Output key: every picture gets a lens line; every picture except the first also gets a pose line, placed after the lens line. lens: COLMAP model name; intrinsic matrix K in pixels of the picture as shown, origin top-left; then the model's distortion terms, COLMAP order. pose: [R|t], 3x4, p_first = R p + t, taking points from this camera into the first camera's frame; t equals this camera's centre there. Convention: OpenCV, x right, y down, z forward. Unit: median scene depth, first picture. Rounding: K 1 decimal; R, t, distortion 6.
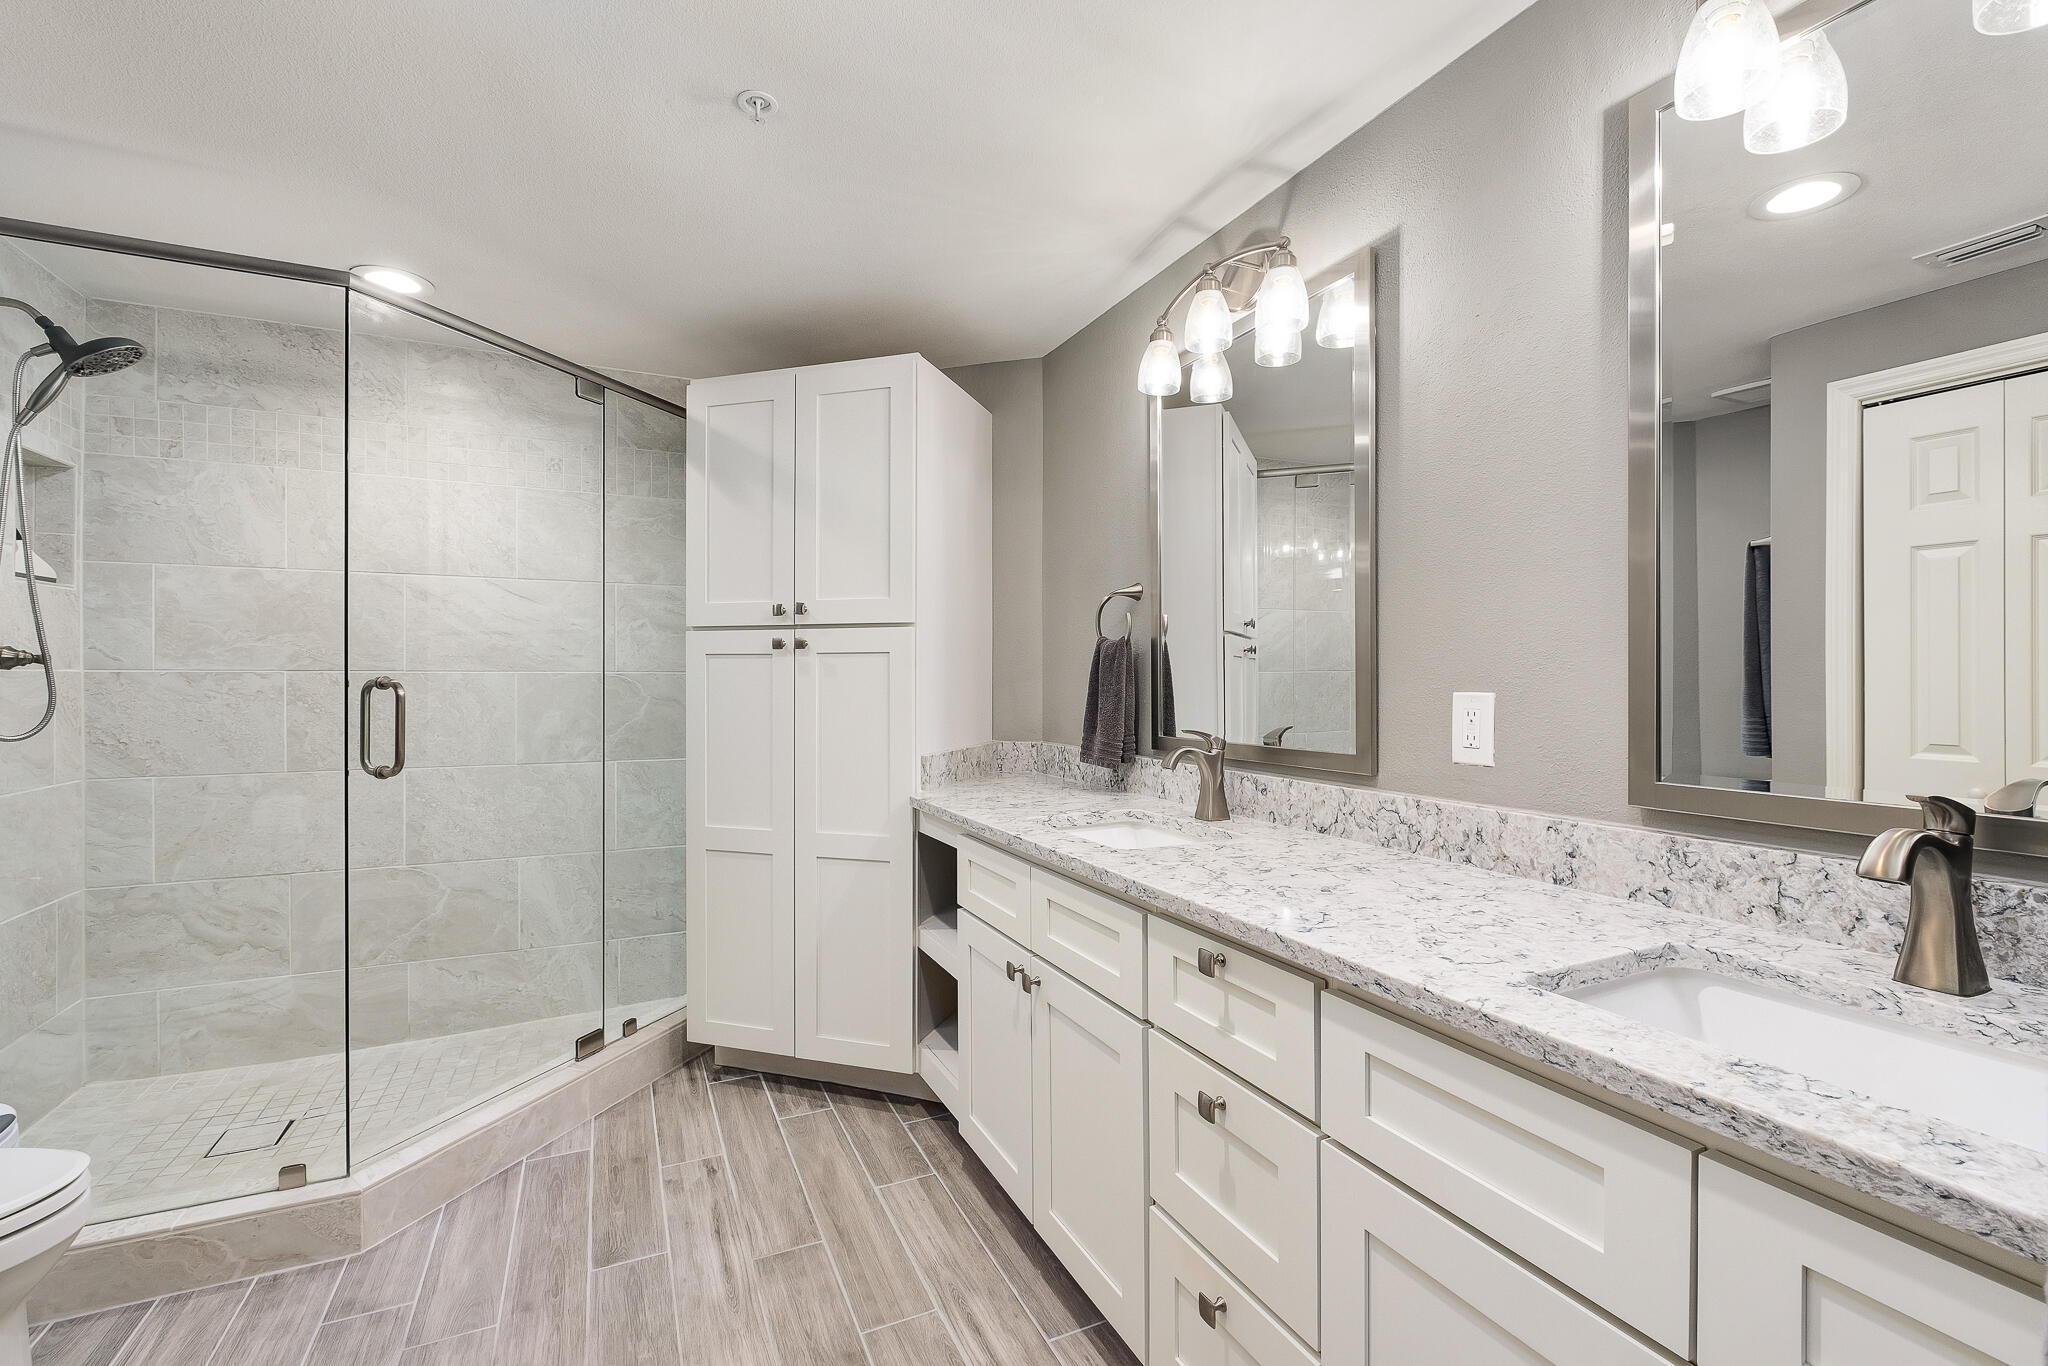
lens RADIAL K [[910.4, 0, 1024.0], [0, 910.4, 683.0], [0, 0, 1]] dist [0.000694, -0.000090]
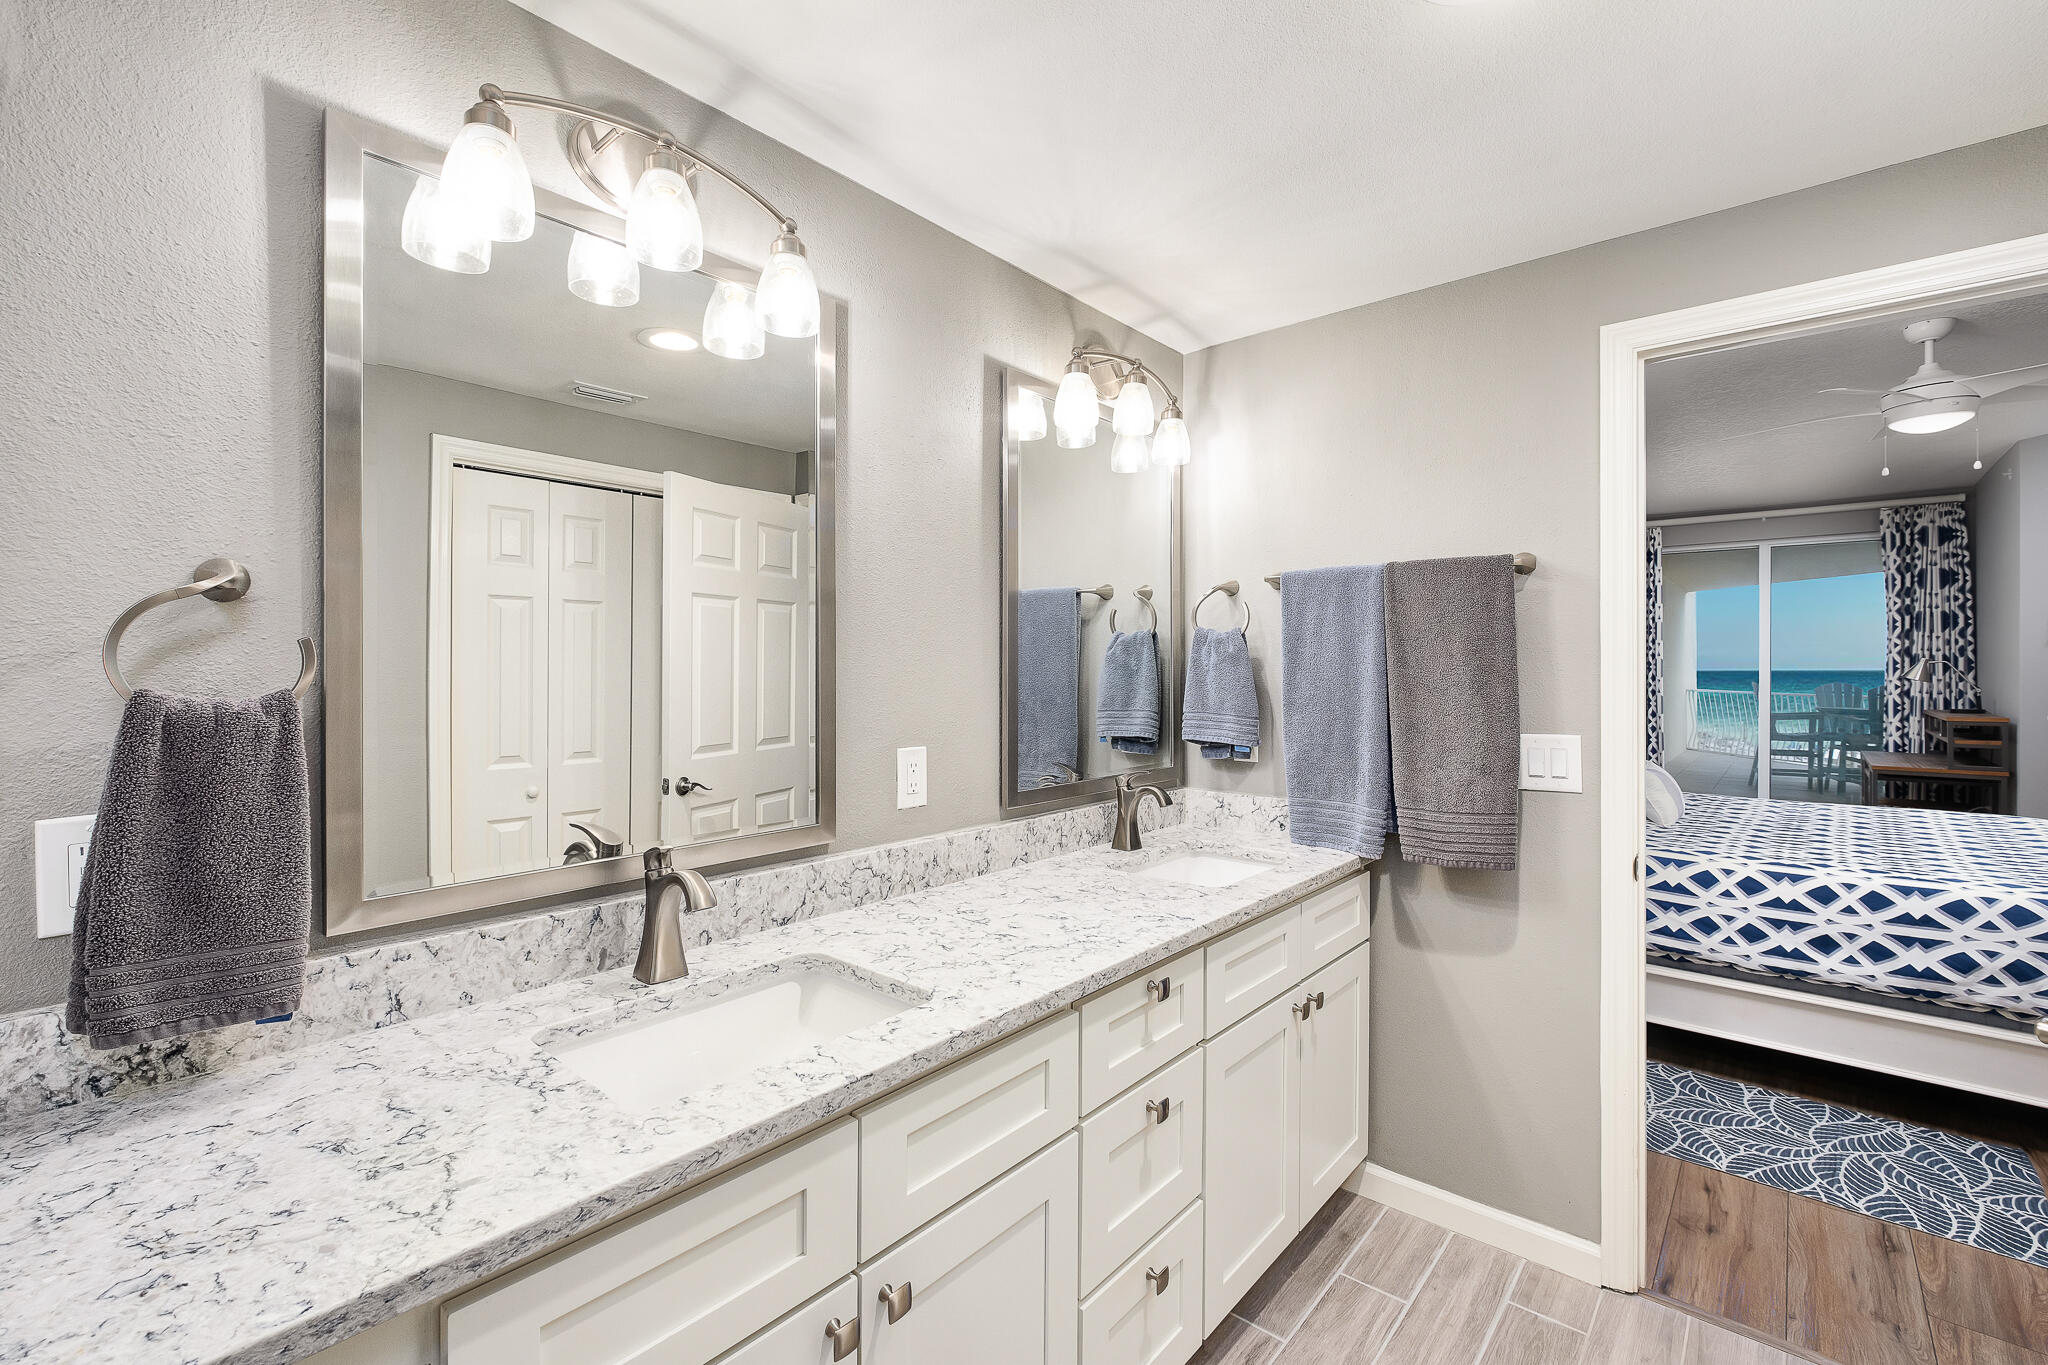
lens RADIAL K [[861.7, 0, 1095.8], [0, 861.7, 656.0], [0, 0, 1]] dist [-0.001396, -0.000242]
pose [[-0.444539, 0.009375, 0.895711, -0.618550], [-0.003367, 0.999921, -0.012137, -0.093951], [-0.895753, -0.008411, -0.444472, 1.255986]]
